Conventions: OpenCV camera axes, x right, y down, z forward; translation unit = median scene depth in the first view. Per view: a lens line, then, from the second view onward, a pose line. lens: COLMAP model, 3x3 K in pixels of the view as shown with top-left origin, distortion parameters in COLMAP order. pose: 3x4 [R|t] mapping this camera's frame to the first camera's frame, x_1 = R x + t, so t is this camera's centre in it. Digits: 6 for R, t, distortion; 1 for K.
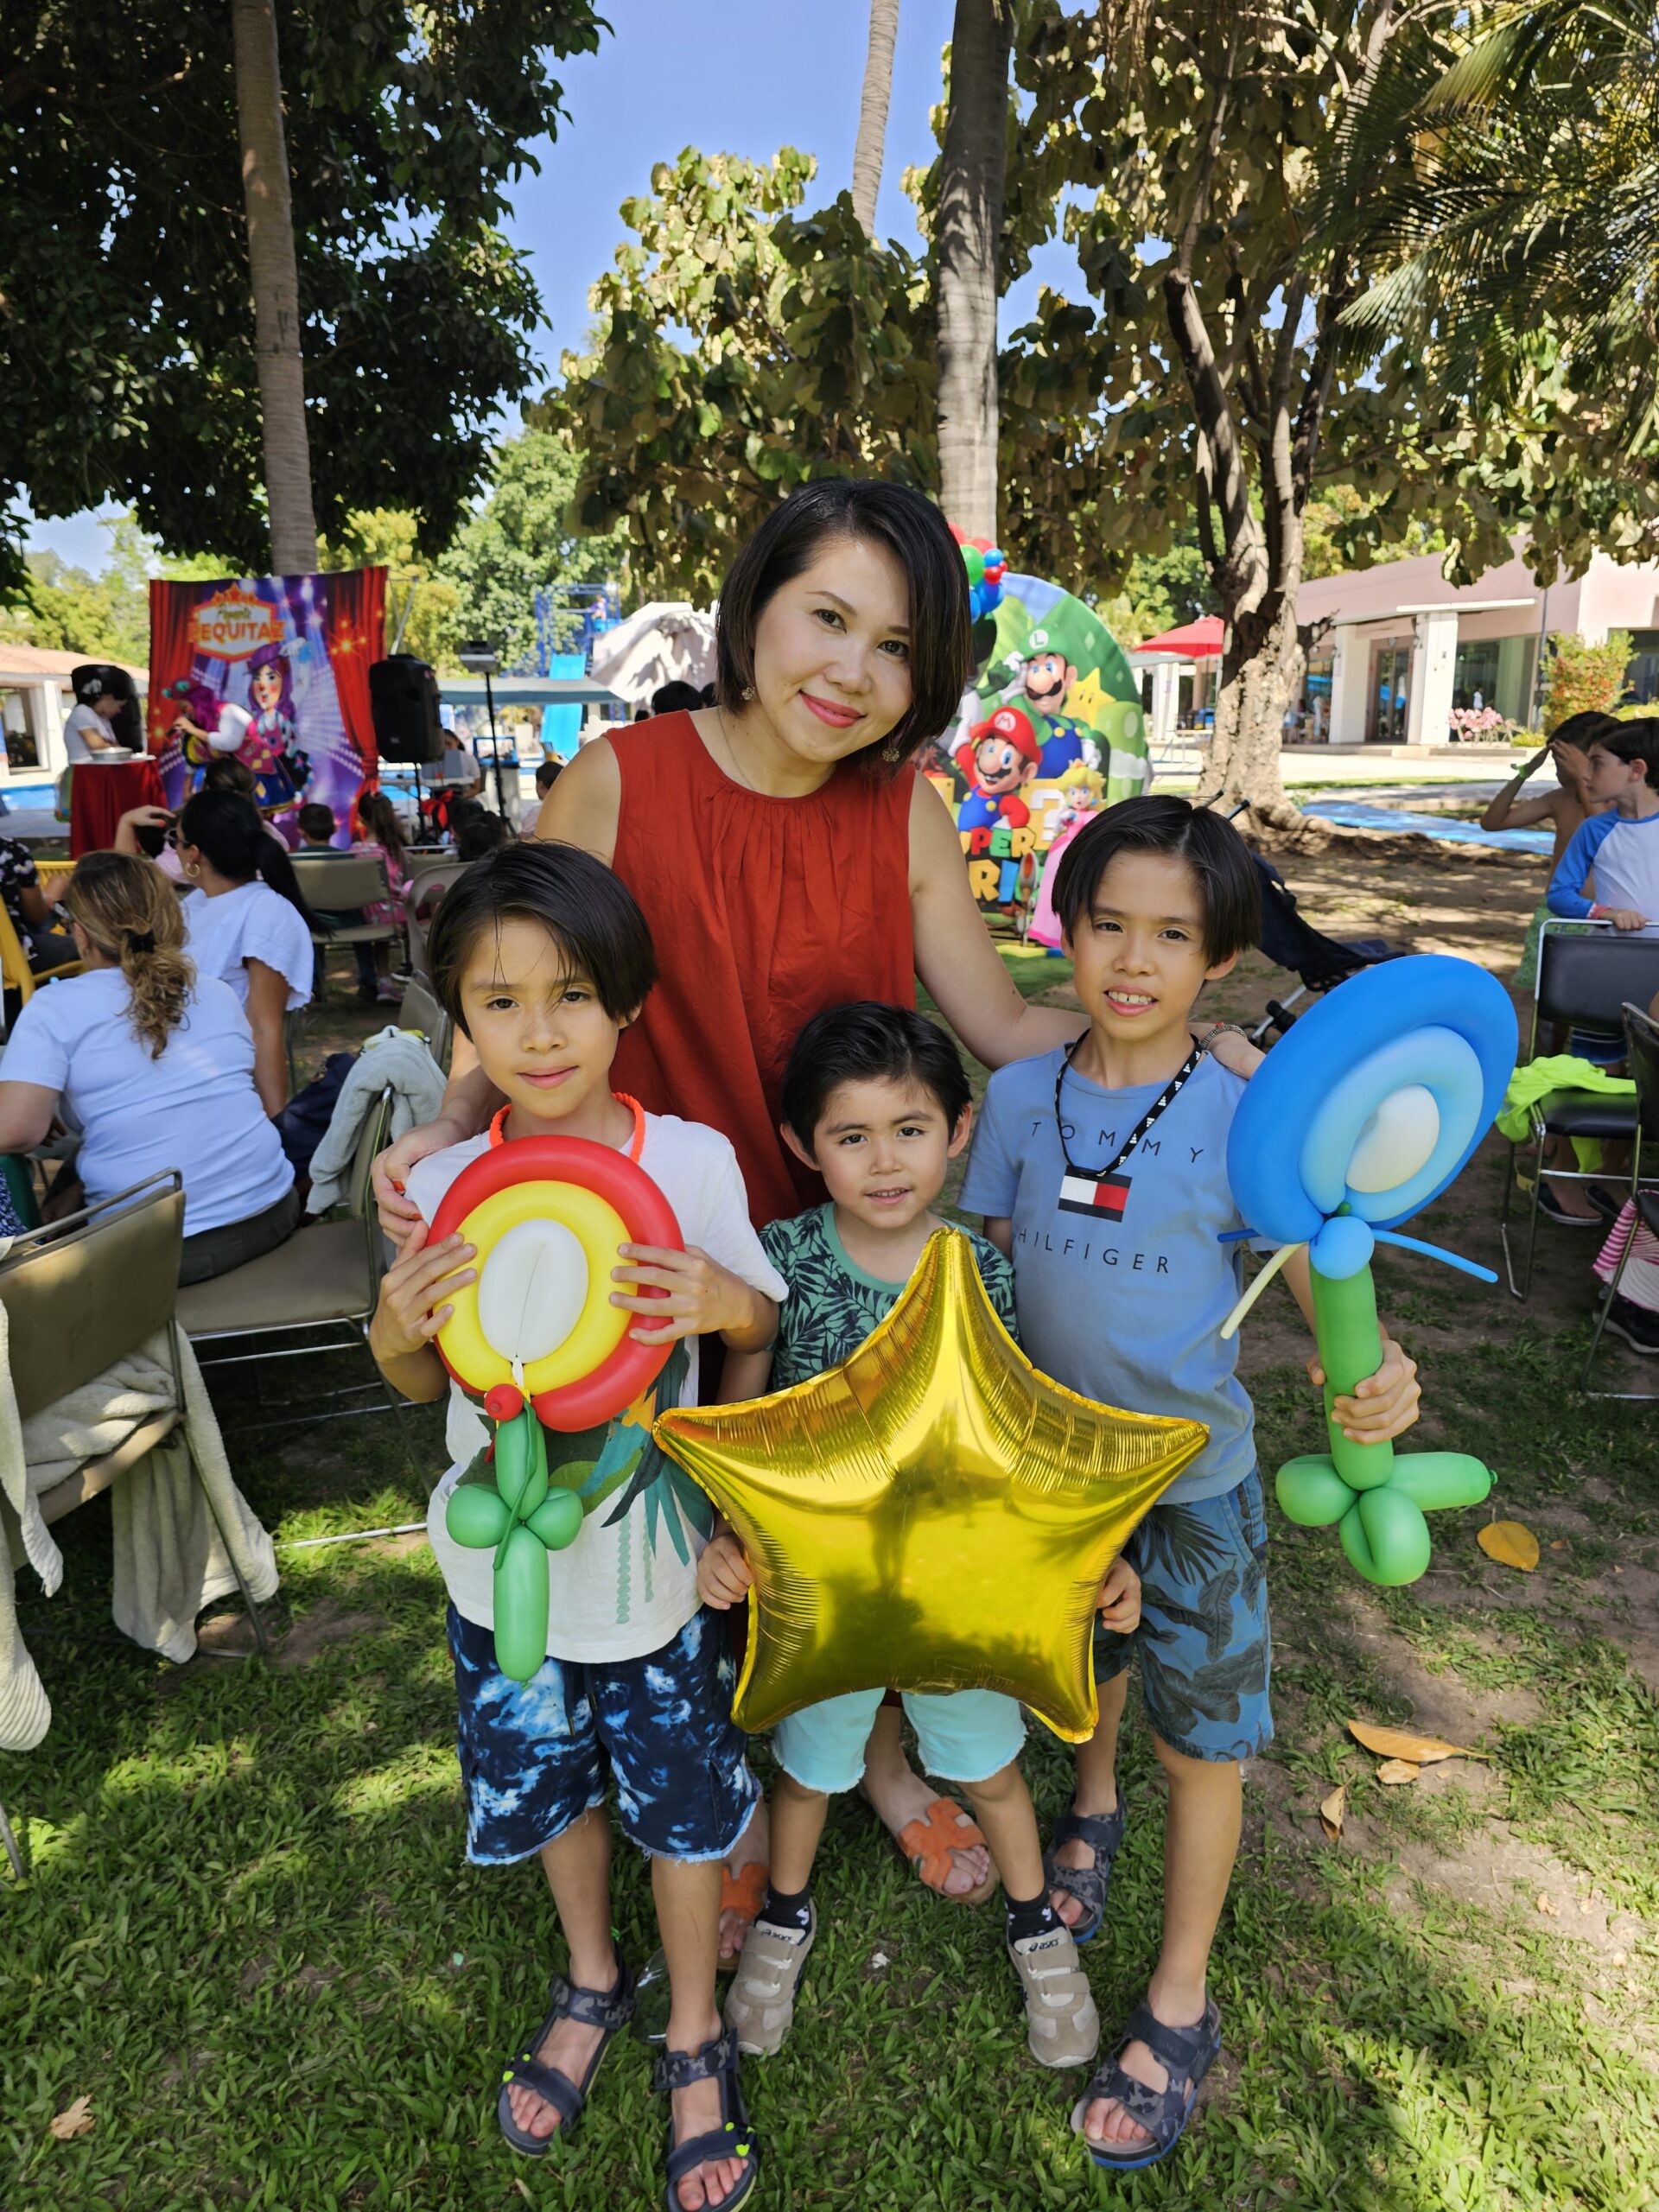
lens RADIAL K [[1541.2, 0, 822.1], [0, 1541.2, 1108.7], [0, 0, 1]] dist [0.039150, -0.028488]
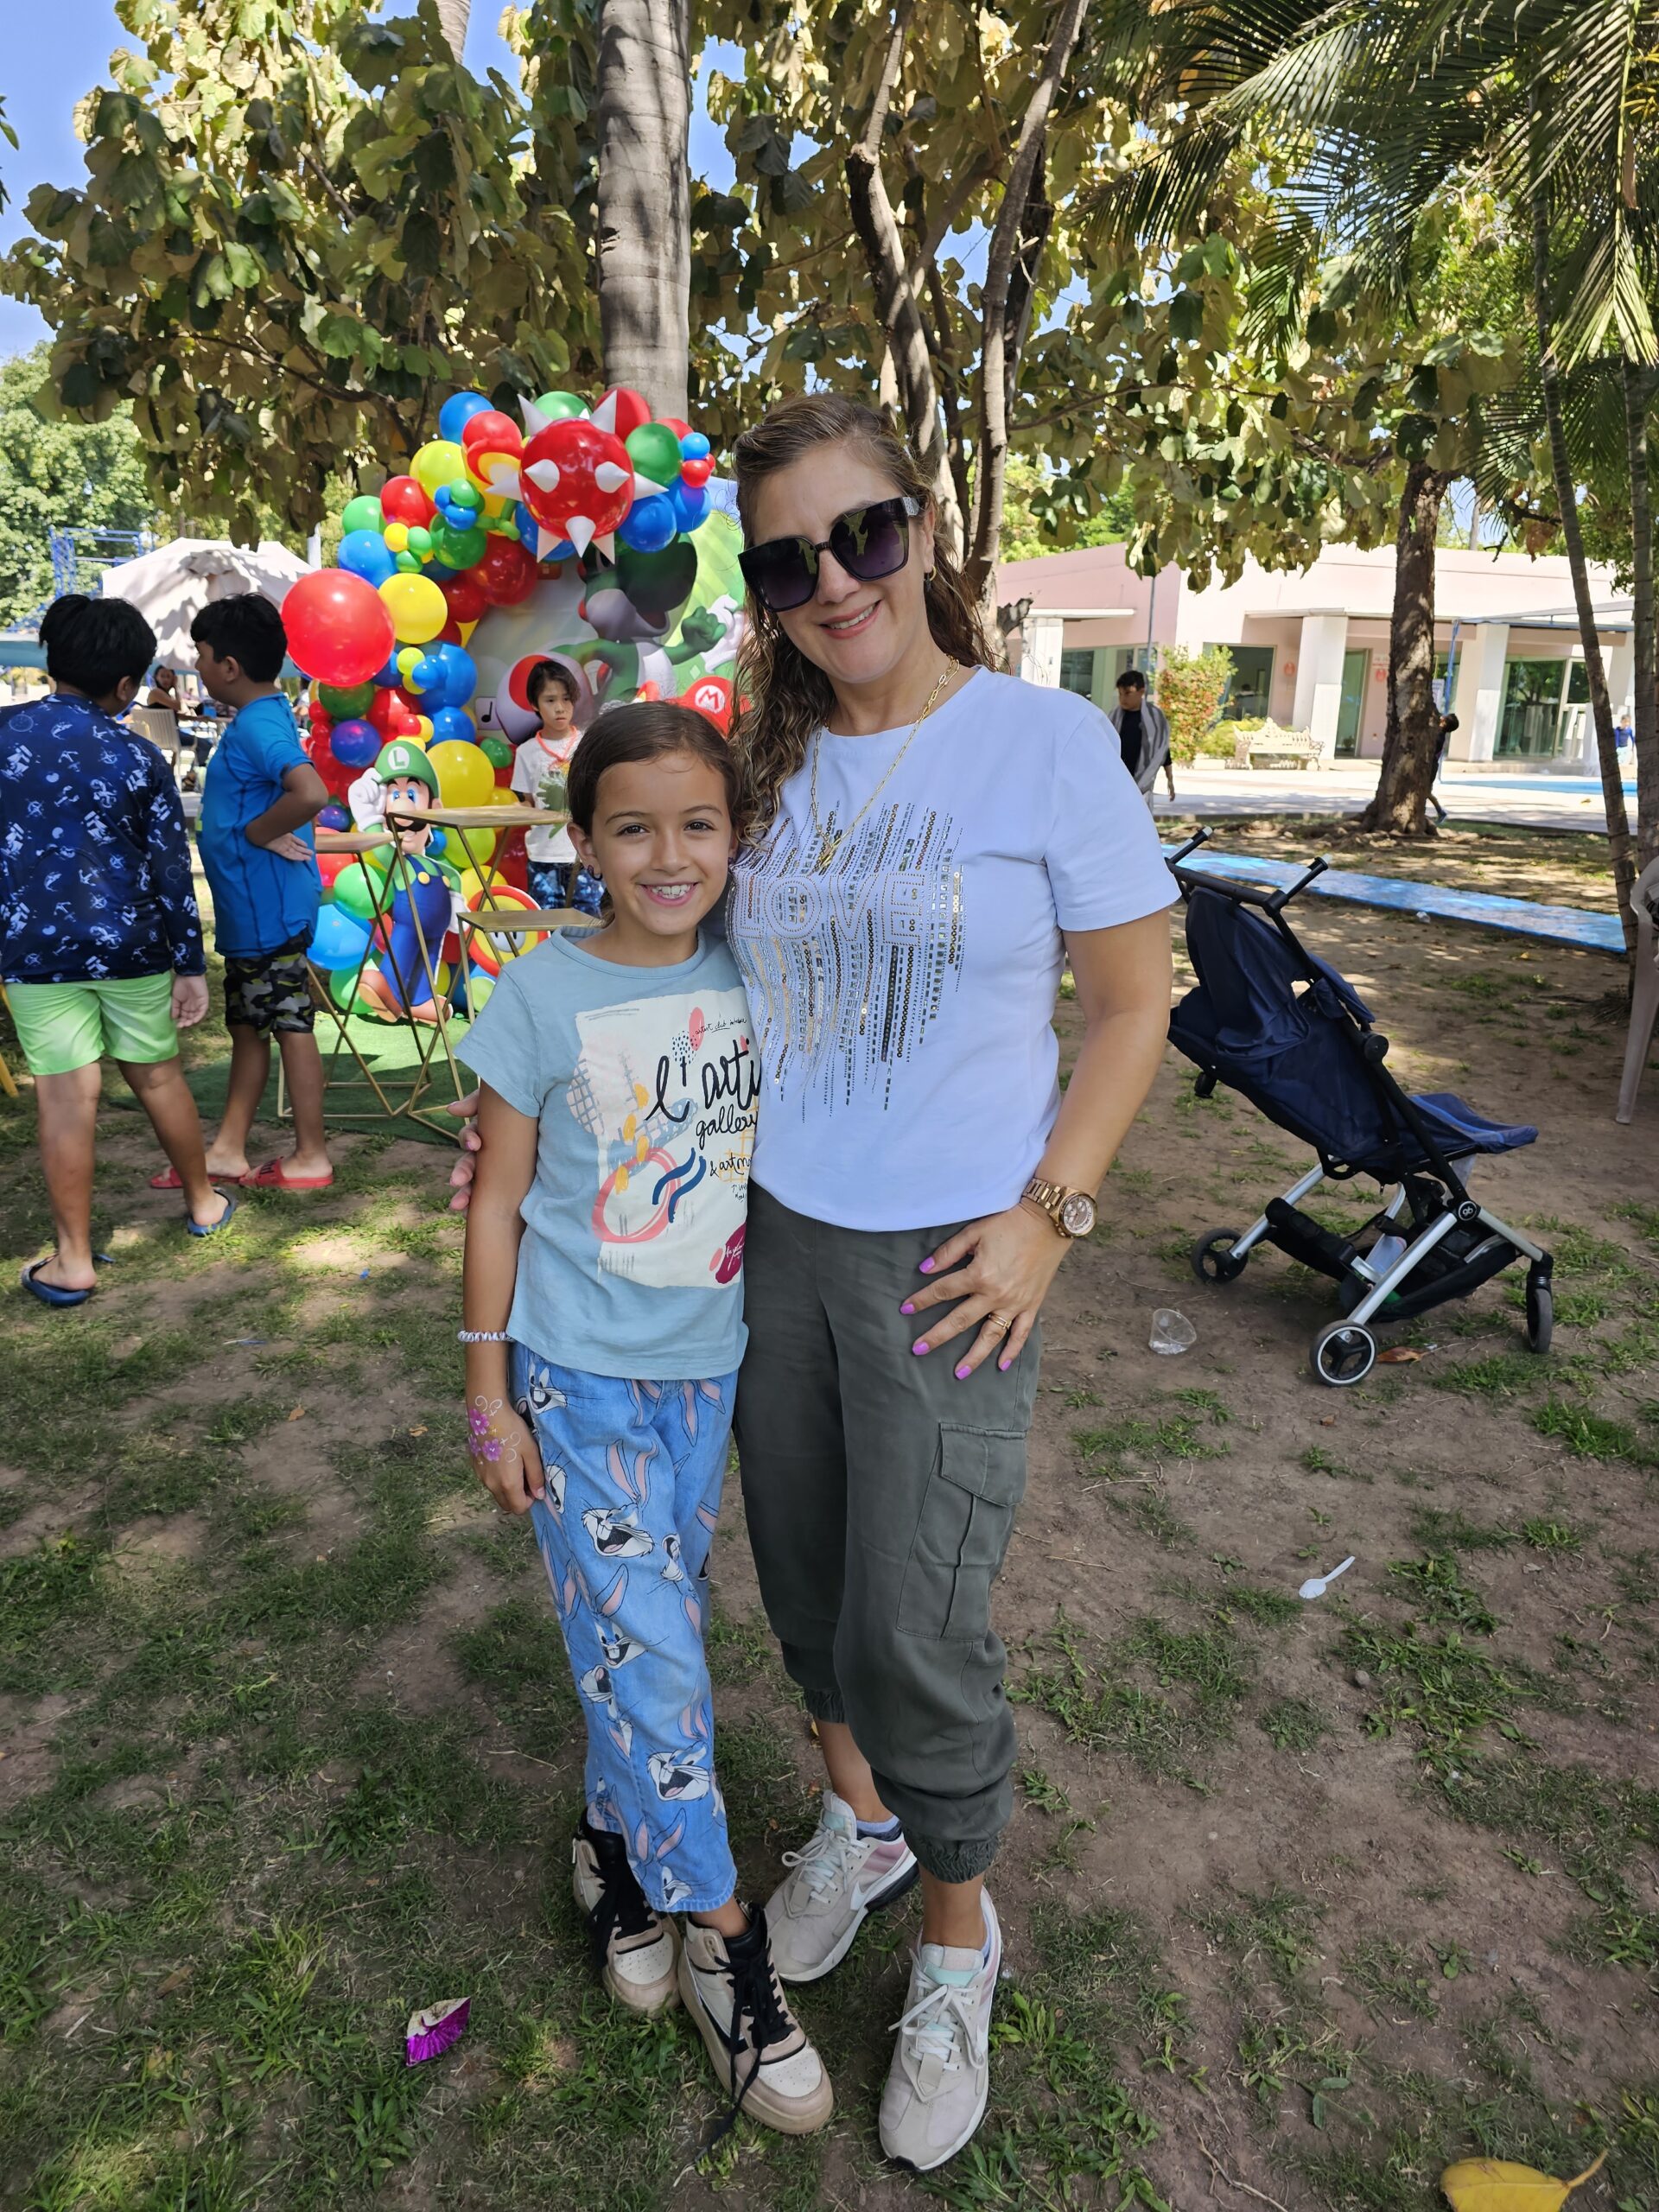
lens RADIAL K [[1541.2, 0, 824.6], [0, 1541.2, 1098.1], [0, 0, 1]] dist [0.039150, -0.028488]
pose [[0.965576, -0.023980, 0.259015, -0.007278], [0.024077, 0.999706, 0.002800, -0.045434], [-0.259006, 0.003533, 0.965869, 0.198569]]
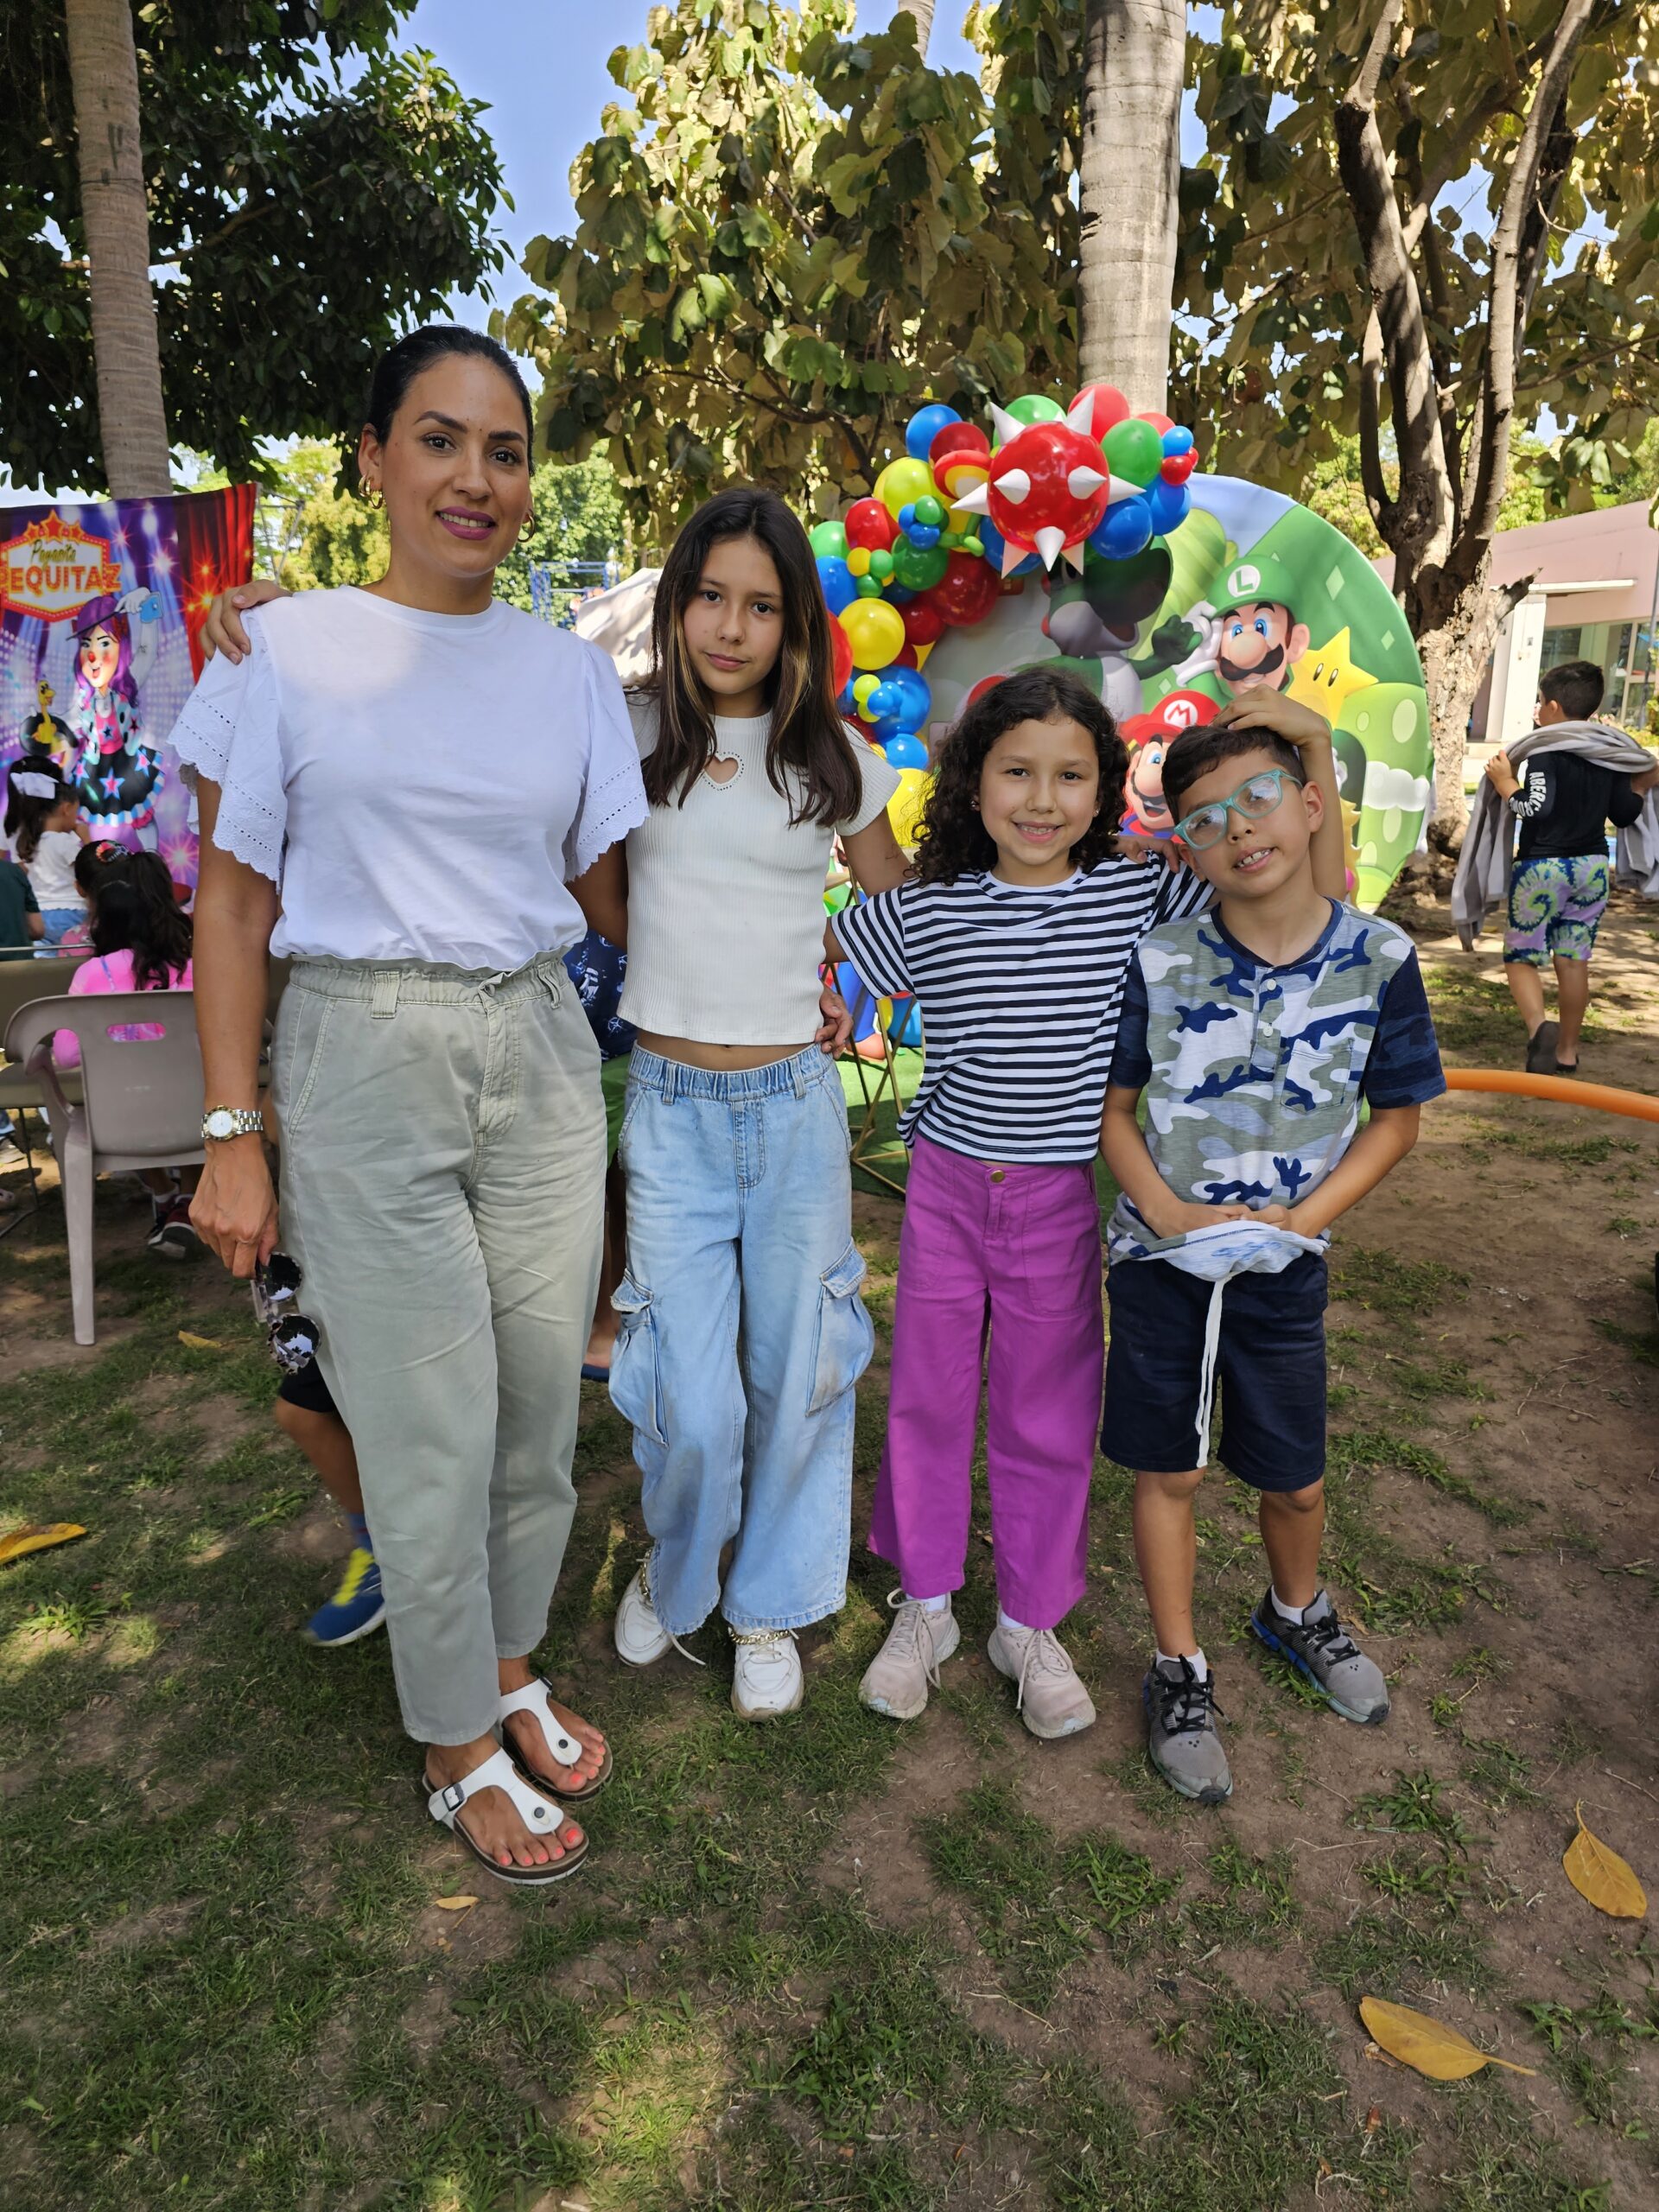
lens RADIAL K [[1541.2, 0, 815.0], [0, 1541.2, 1112.1], [0, 0, 1]] dist [0.039150, -0.028488]
pose [[0.999922, 0.010294, -0.007053, -0.013407], [-0.010227, 0.999904, 0.009379, -0.056030], [0.007149, -0.009306, 0.999931, 0.221134]]
